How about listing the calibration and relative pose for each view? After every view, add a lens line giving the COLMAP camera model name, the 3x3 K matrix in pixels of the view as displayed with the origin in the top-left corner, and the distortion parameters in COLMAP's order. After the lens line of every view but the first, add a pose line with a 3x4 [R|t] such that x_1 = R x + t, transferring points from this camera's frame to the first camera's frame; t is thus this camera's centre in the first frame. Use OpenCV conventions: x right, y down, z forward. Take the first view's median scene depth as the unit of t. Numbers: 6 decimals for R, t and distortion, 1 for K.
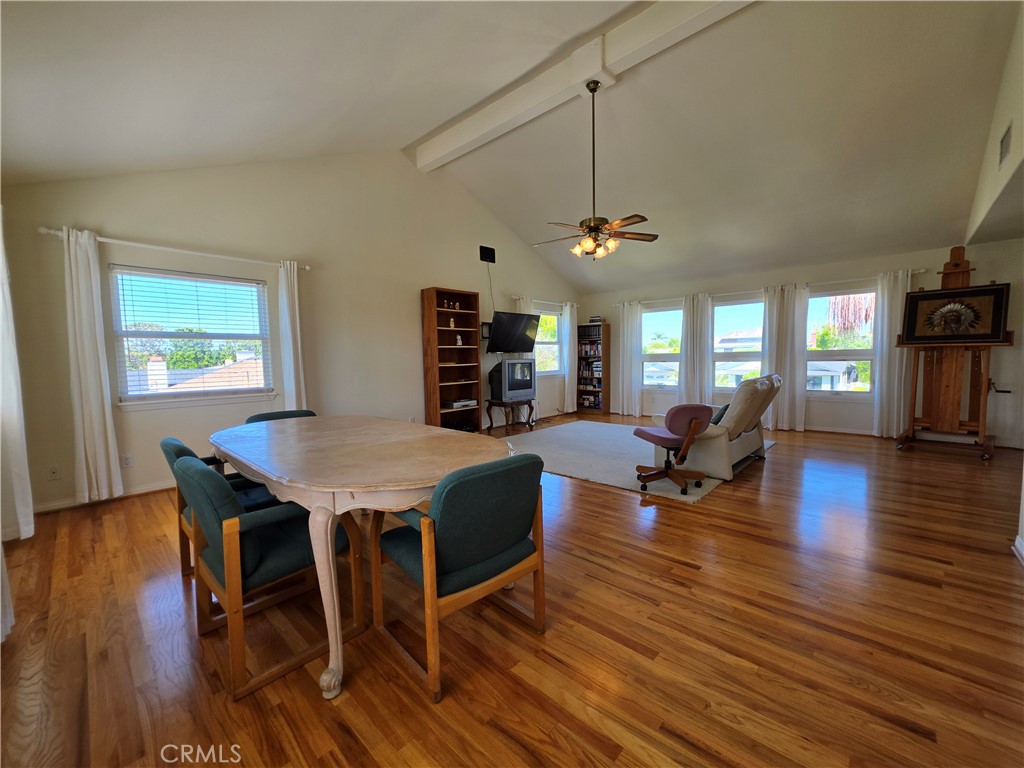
lens RADIAL K [[409.9, 0, 515.0], [0, 409.9, 379.0], [0, 0, 1]] dist [-0.000068, -0.000020]
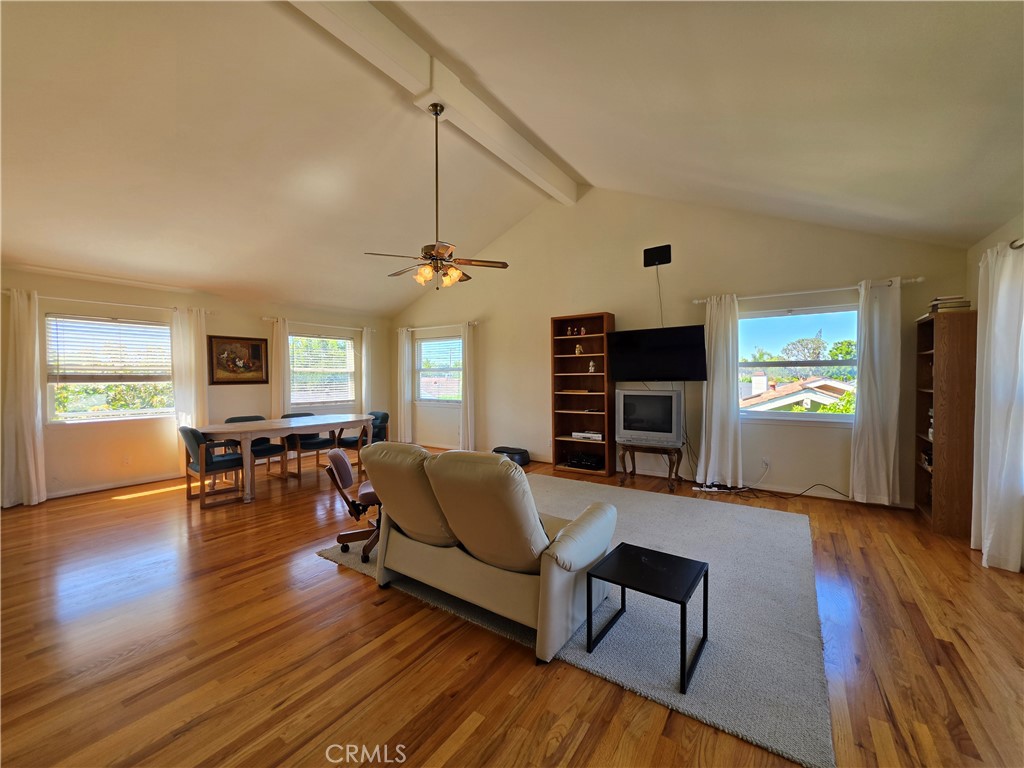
lens RADIAL K [[409.9, 0, 512.5], [0, 409.9, 387.5], [0, 0, 1]] dist [-0.000068, -0.000020]
pose [[0.148144, 0.038624, -0.988211, 0.760174], [-0.058108, 0.997851, 0.030290, -0.066246], [0.987257, 0.052936, 0.150070, 0.691594]]
